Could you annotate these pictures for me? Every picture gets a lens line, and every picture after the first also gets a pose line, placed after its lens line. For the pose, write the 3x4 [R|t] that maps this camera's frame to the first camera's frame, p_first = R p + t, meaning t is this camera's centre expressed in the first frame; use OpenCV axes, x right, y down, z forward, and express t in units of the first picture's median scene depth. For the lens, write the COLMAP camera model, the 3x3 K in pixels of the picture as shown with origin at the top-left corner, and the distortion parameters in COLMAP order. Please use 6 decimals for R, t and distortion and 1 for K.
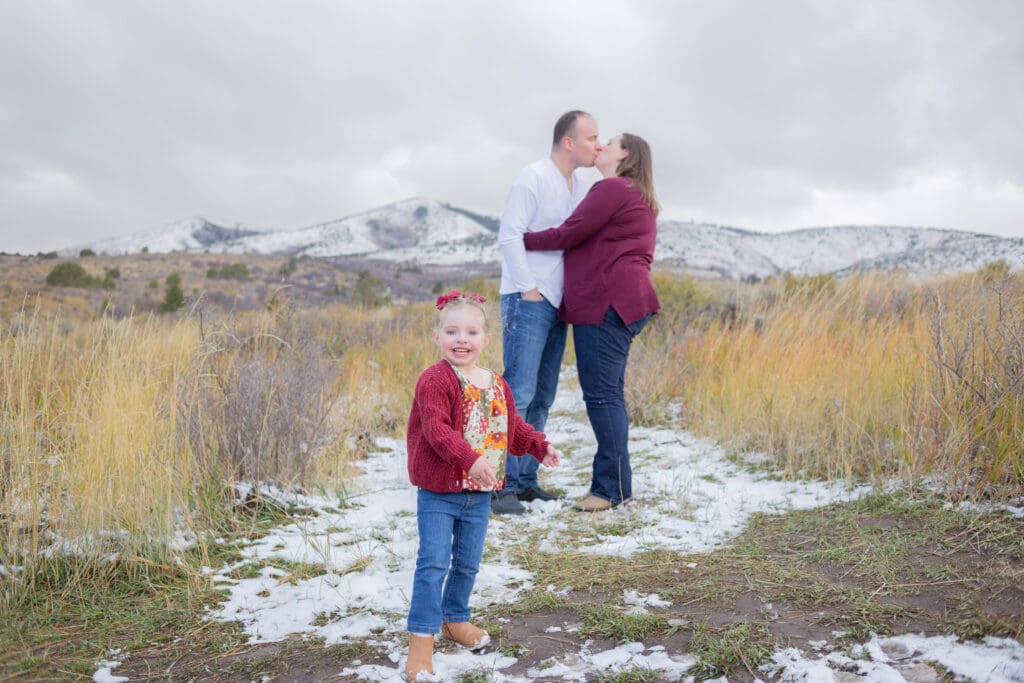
lens RADIAL K [[987.7, 0, 512.0], [0, 987.7, 341.5], [0, 0, 1]] dist [-0.105383, 0.080934]
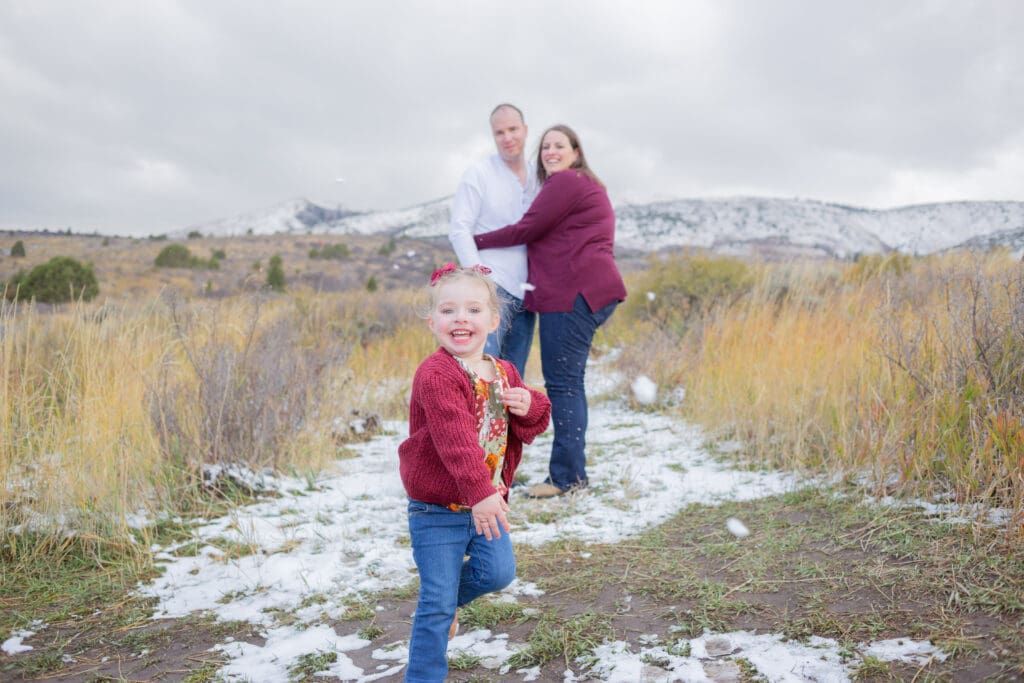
lens RADIAL K [[978.9, 0, 512.0], [0, 978.9, 341.5], [0, 0, 1]] dist [-0.121071, 0.103630]
pose [[0.997394, 0.005427, -0.071937, 0.141300], [-0.004004, 0.999794, 0.019900, -0.012276], [0.072030, -0.019560, 0.997211, -0.013303]]
